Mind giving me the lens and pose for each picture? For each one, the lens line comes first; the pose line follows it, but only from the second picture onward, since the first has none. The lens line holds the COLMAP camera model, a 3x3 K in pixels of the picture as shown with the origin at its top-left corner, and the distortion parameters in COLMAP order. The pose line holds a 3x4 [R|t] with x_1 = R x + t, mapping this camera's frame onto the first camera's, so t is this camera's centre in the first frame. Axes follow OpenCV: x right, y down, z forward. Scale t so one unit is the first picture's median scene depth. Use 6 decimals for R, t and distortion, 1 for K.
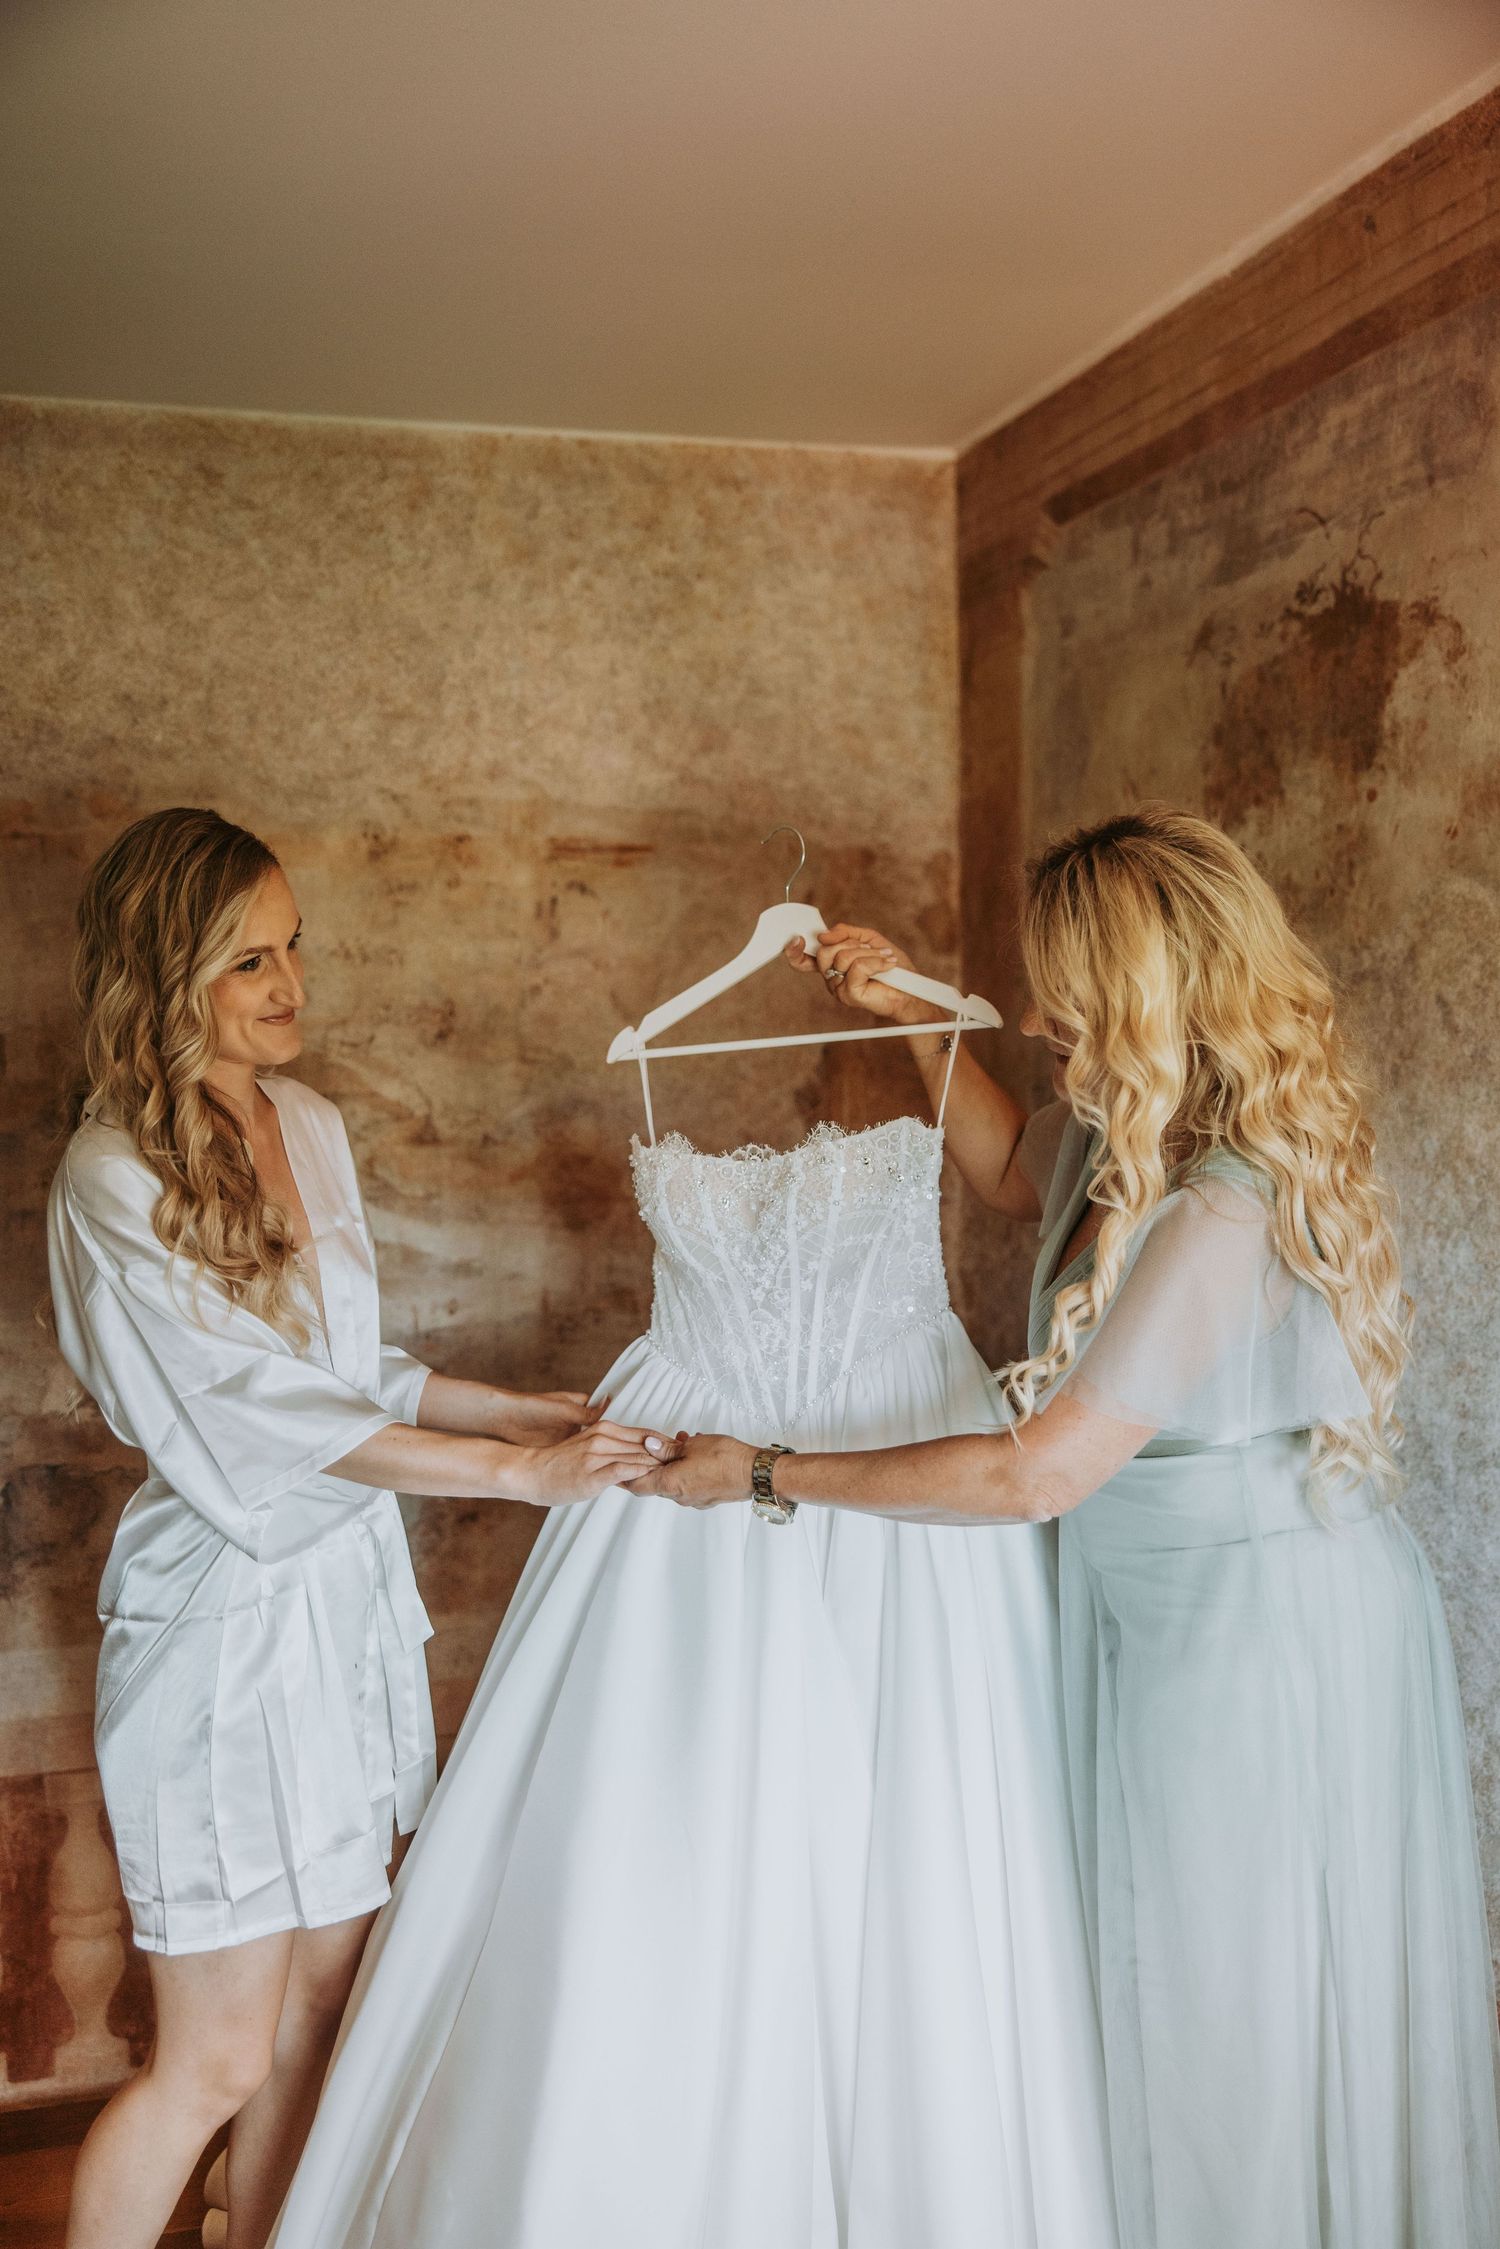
lens RADIAL K [[2492.2, 0, 727.4], [0, 2492.2, 1136.8], [0, 0, 1]] dist [0.018652, 0.000000]
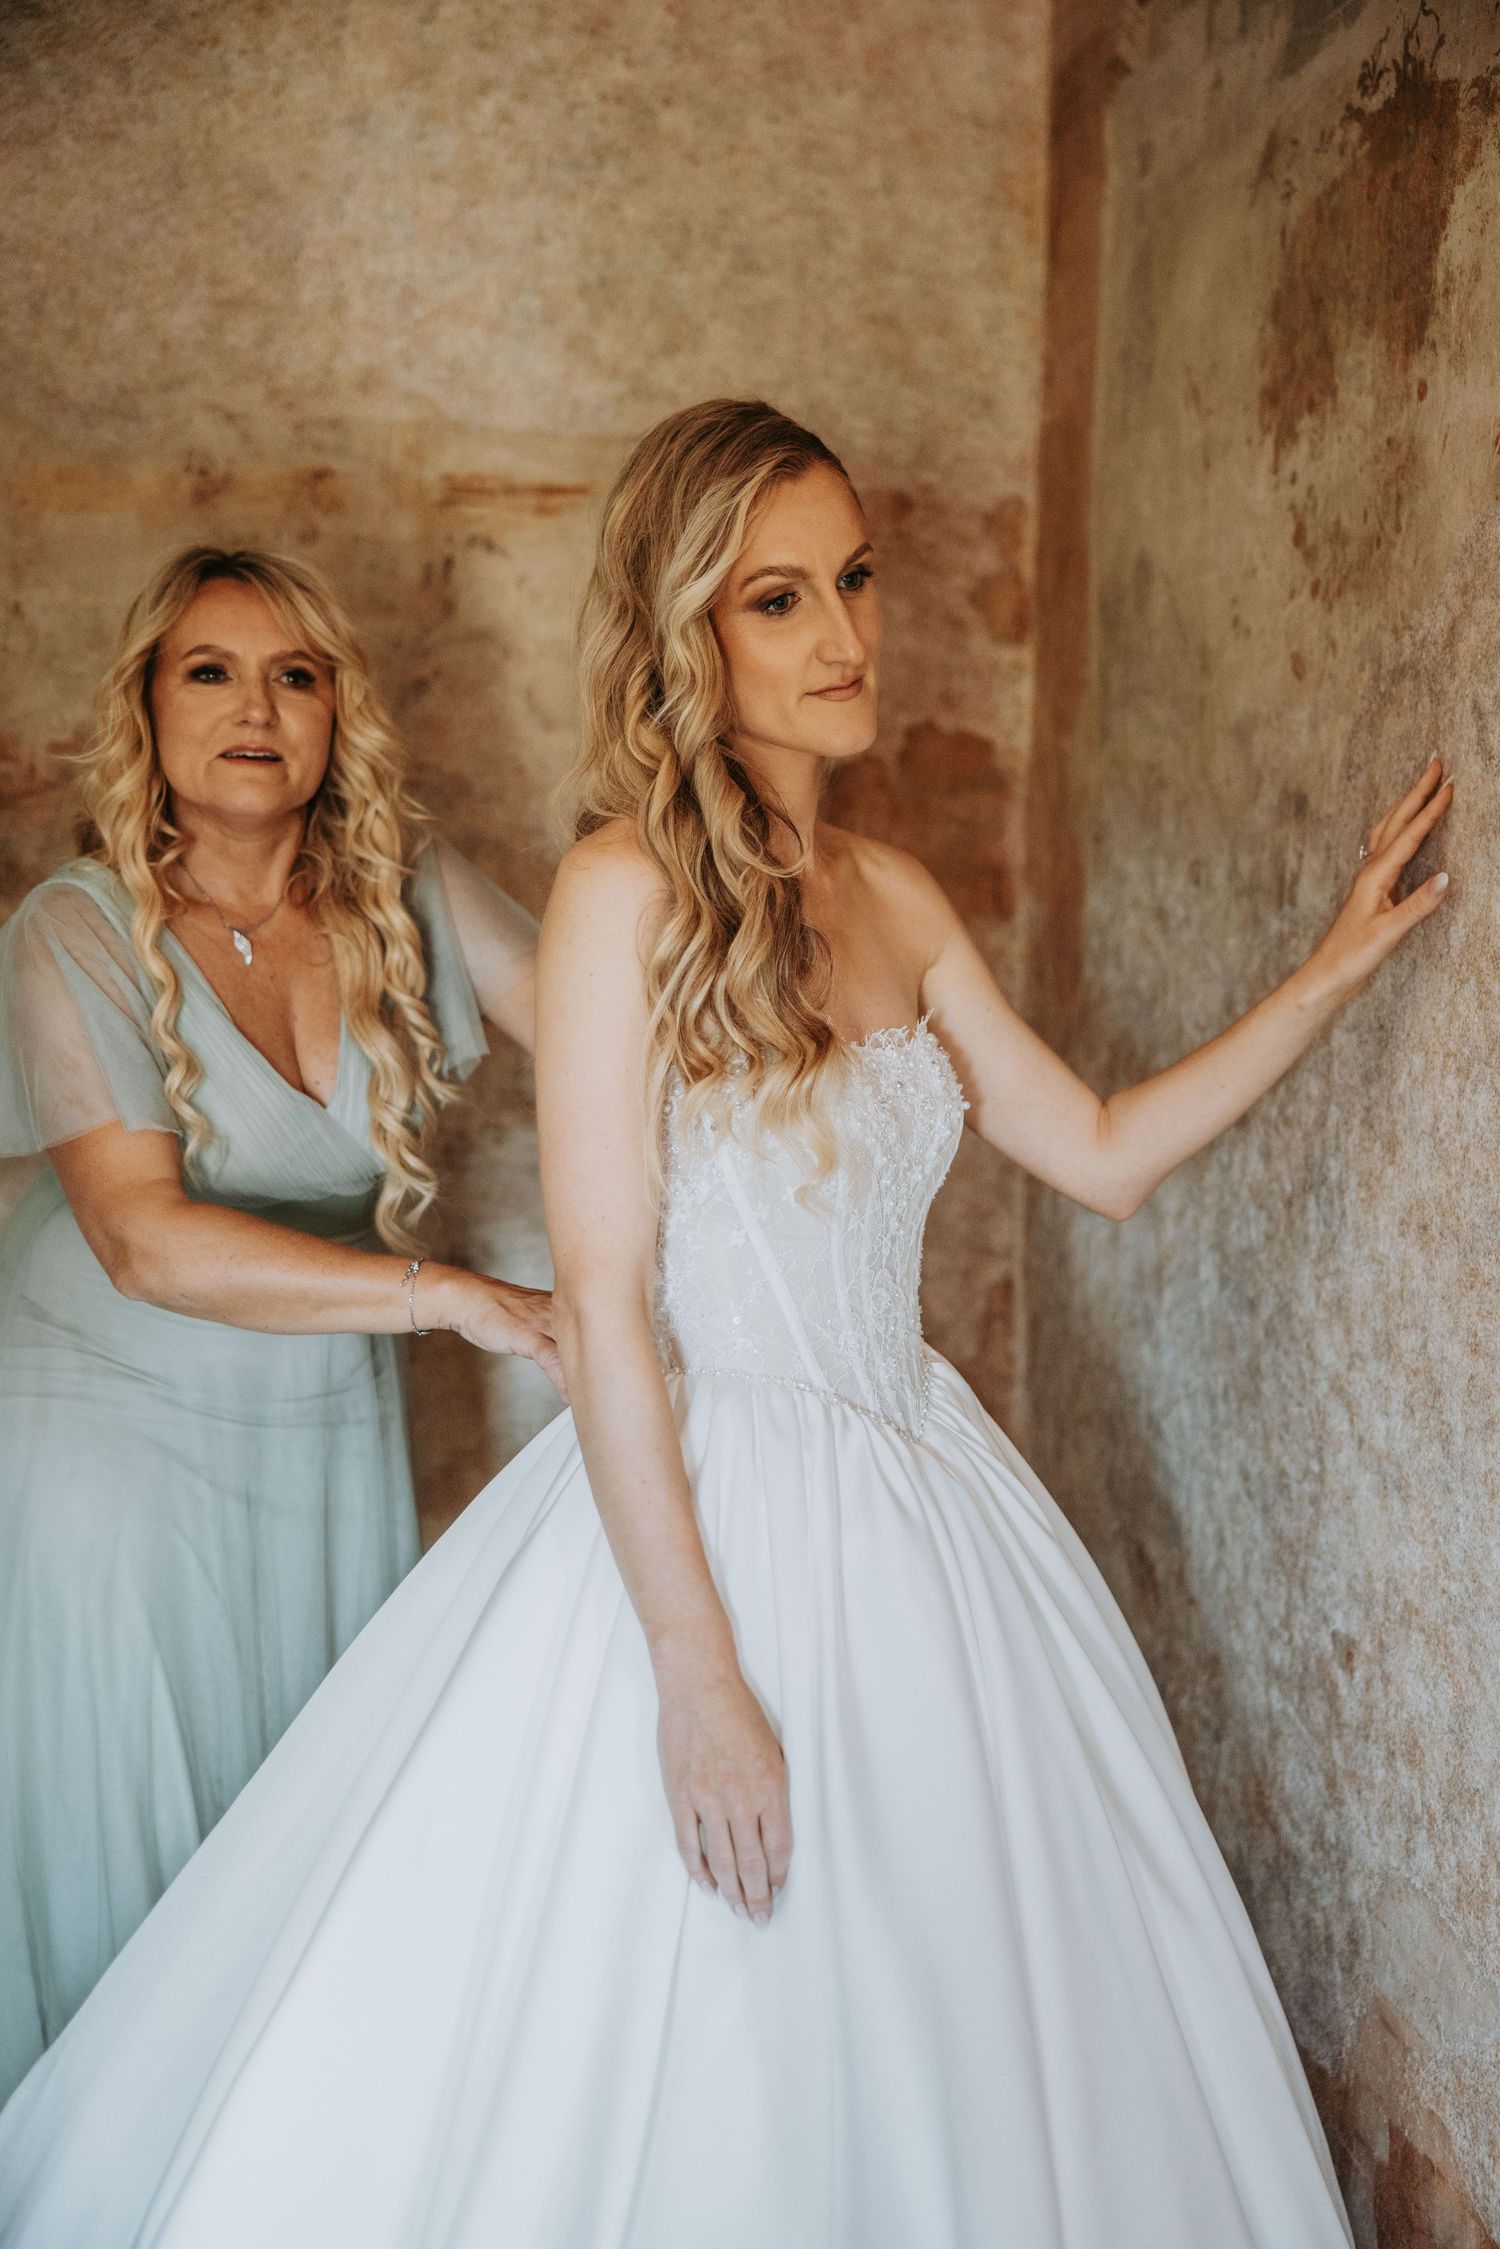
lens RADIAL K [[3025.8, 0, 744.9], [0, 3025.8, 1132.8], [0, 0, 1]] dist [0.005755, 0.000000]
pose [[0.980182, 0.043571, -0.193247, 0.230830], [-0.028599, 0.996417, 0.079600, -0.002153], [0.196023, -0.072496, 0.977916, 0.172461]]
